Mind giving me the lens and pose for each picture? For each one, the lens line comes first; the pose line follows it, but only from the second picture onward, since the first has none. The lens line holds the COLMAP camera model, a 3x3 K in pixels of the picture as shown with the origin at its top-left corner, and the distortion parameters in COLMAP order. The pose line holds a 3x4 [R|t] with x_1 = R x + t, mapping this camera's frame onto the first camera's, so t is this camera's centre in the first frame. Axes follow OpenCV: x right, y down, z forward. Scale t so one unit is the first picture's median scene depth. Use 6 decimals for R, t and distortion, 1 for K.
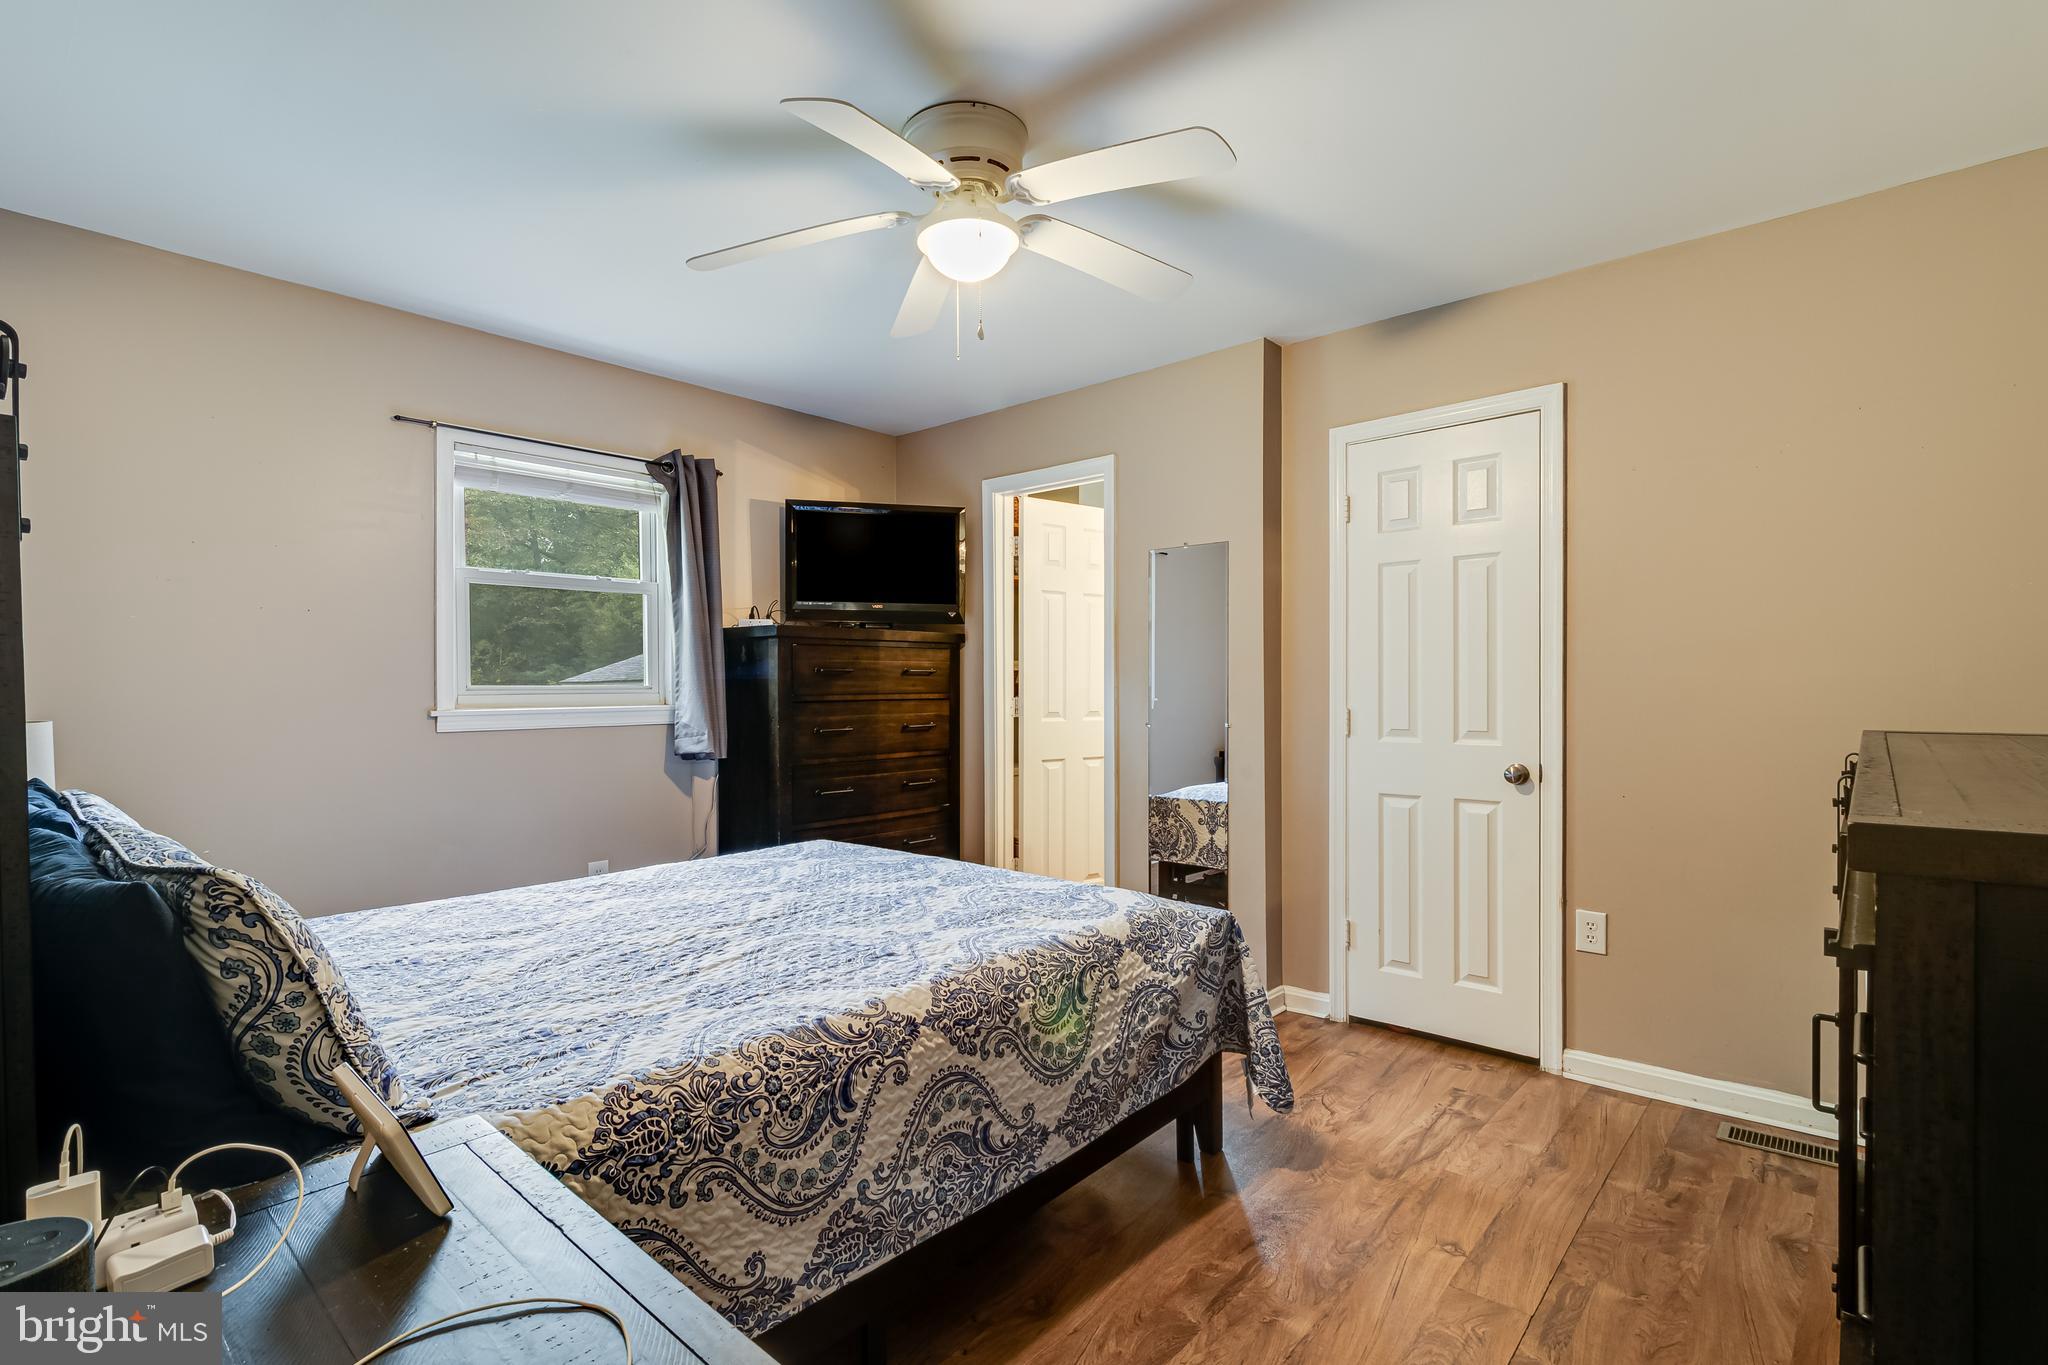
lens RADIAL K [[947.6, 0, 1023.9], [0, 947.6, 694.6], [0, 0, 1]] dist [-0.001059, -0.000046]
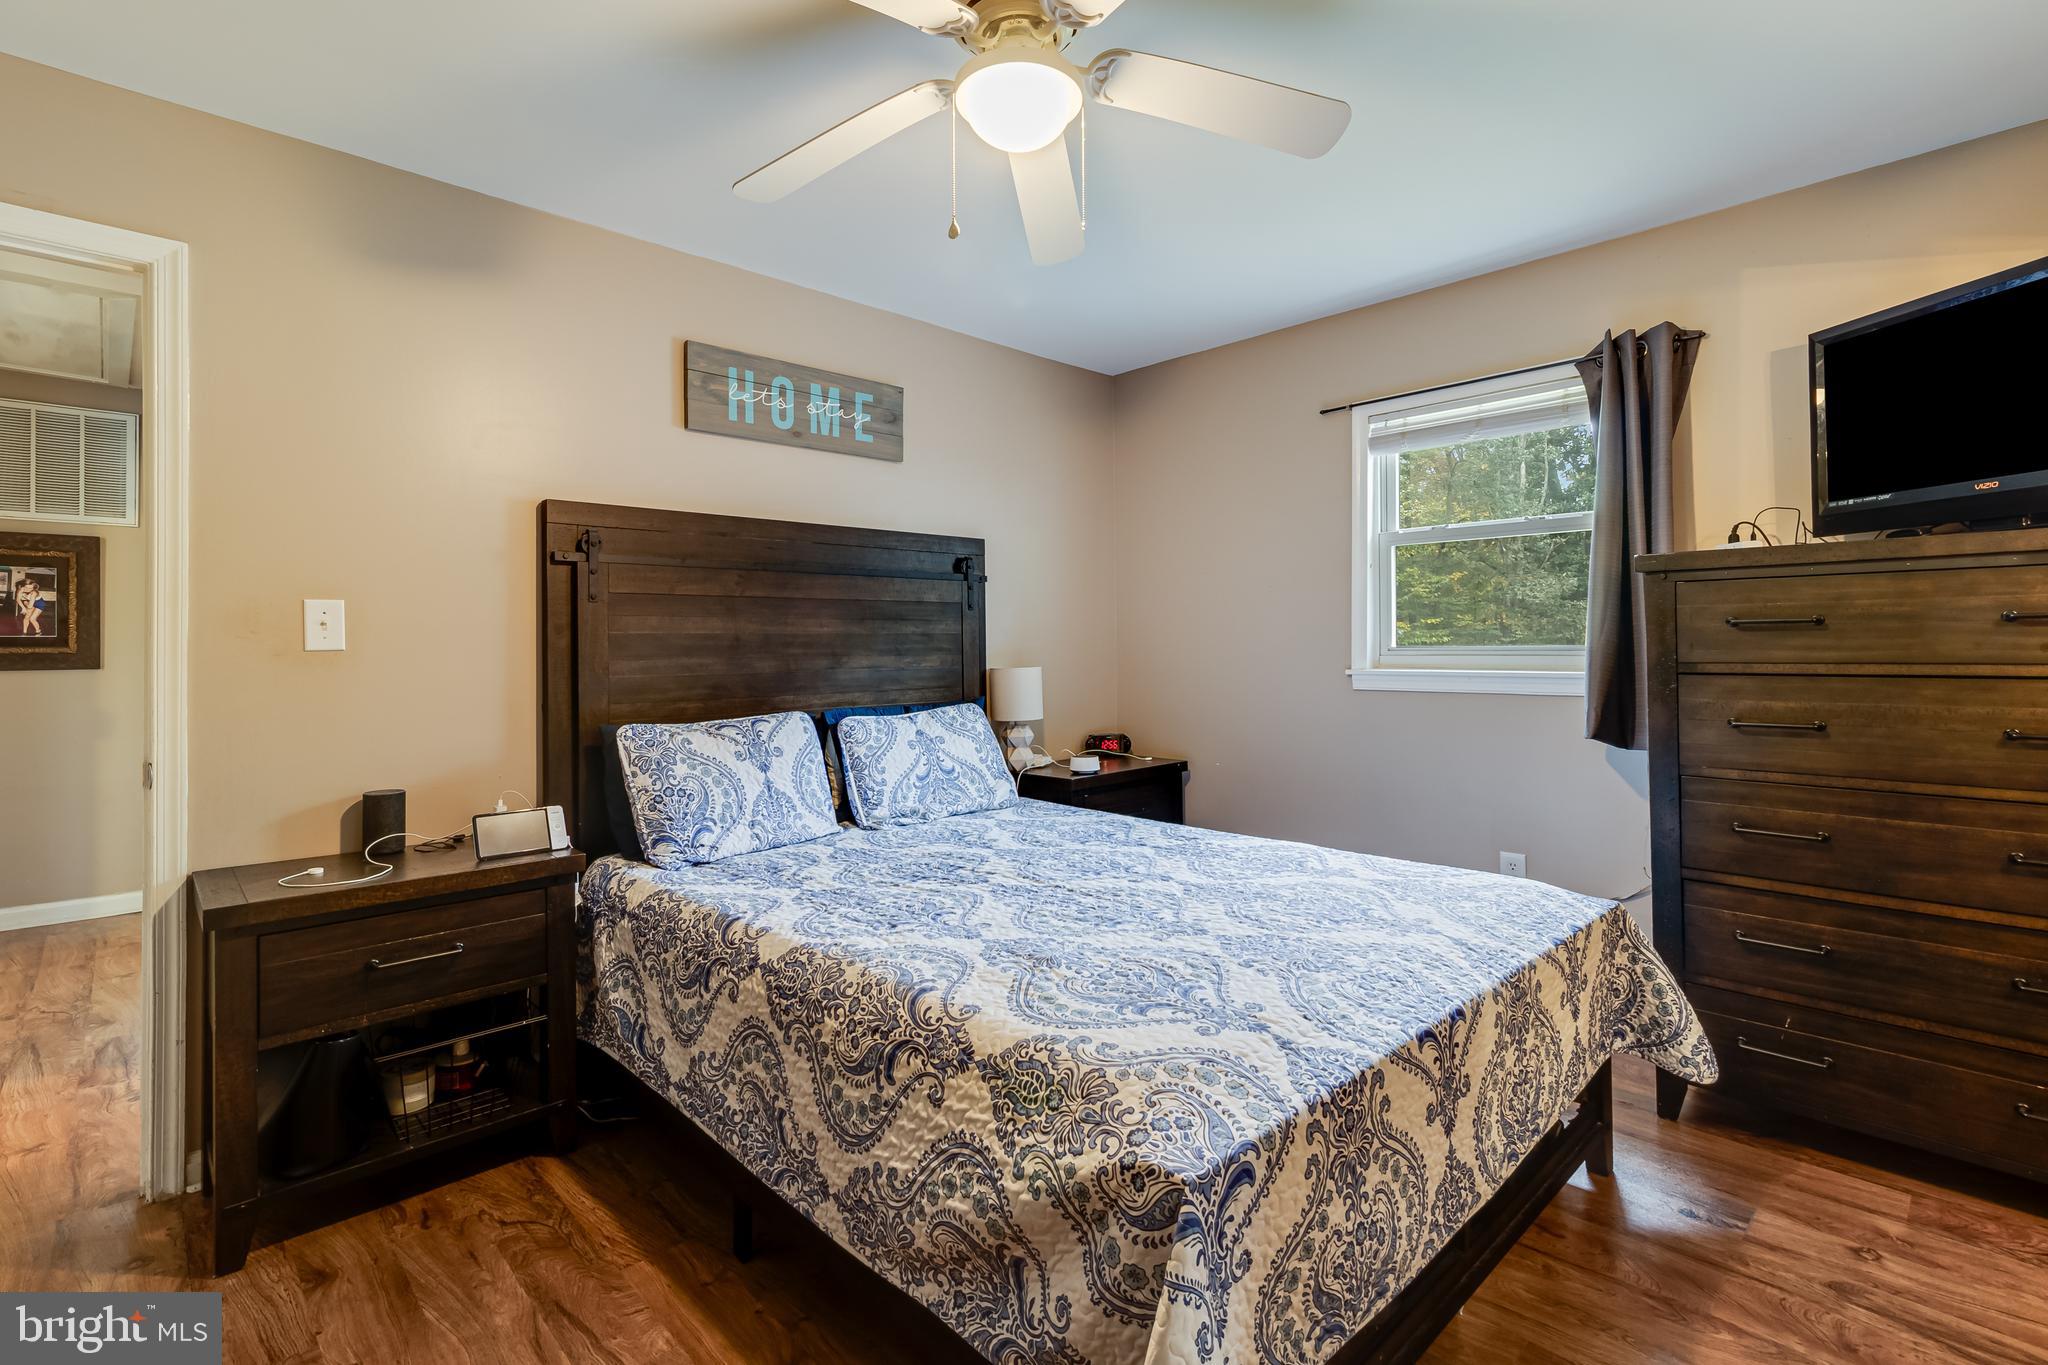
lens RADIAL K [[947.6, 0, 1021.6], [0, 947.6, 624.7], [0, 0, 1]] dist [-0.001059, -0.000046]
pose [[-0.078240, -0.018066, -0.996771, 0.759575], [-0.003754, 0.999834, -0.017827, -0.020648], [0.996928, 0.002347, -0.078295, 1.096568]]
